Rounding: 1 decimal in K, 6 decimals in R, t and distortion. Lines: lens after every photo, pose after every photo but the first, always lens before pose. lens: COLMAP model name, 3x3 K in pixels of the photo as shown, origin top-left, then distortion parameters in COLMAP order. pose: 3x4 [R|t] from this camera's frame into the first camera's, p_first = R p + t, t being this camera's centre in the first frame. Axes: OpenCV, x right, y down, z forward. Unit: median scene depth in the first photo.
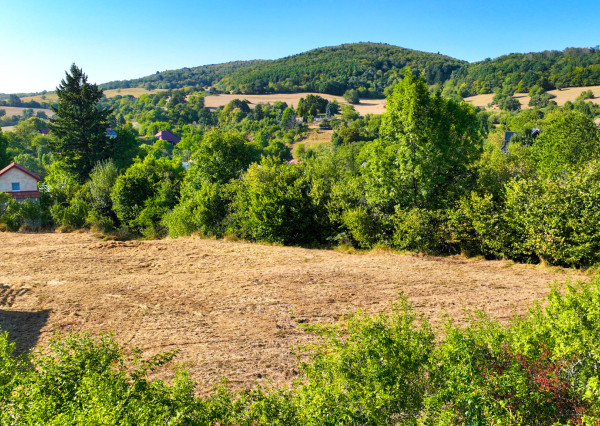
lens RADIAL K [[535.1, 0, 300.1], [0, 535.1, 214.1], [0, 0, 1]] dist [0.006254, -0.003378]
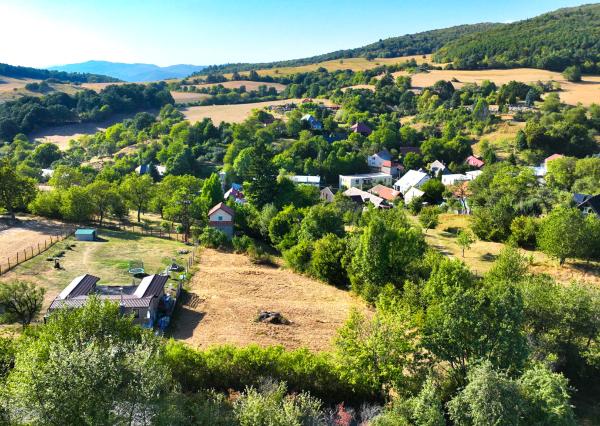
lens RADIAL K [[535.1, 0, 300.3], [0, 535.1, 211.5], [0, 0, 1]] dist [0.006254, -0.003378]
pose [[0.918963, 0.099076, -0.381694, 0.090506], [-0.072570, 0.993882, 0.083262, -0.054924], [0.387608, -0.048815, 0.920531, -0.124791]]
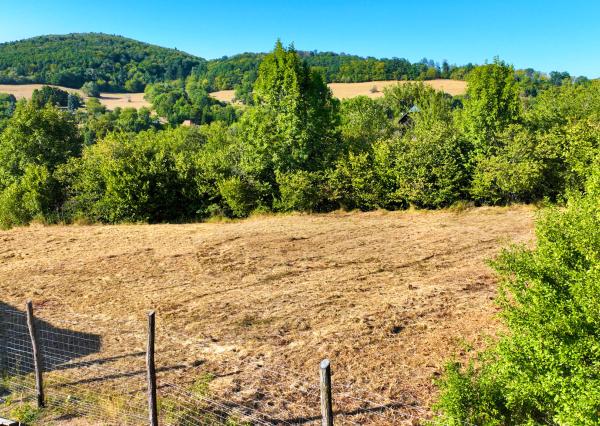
lens RADIAL K [[535.1, 0, 300.3], [0, 535.1, 215.8], [0, 0, 1]] dist [0.006254, -0.003378]
pose [[0.890573, -0.084046, 0.447007, -0.032903], [0.079902, 0.996405, 0.028156, 0.005992], [-0.447766, 0.010641, 0.894087, 0.004670]]
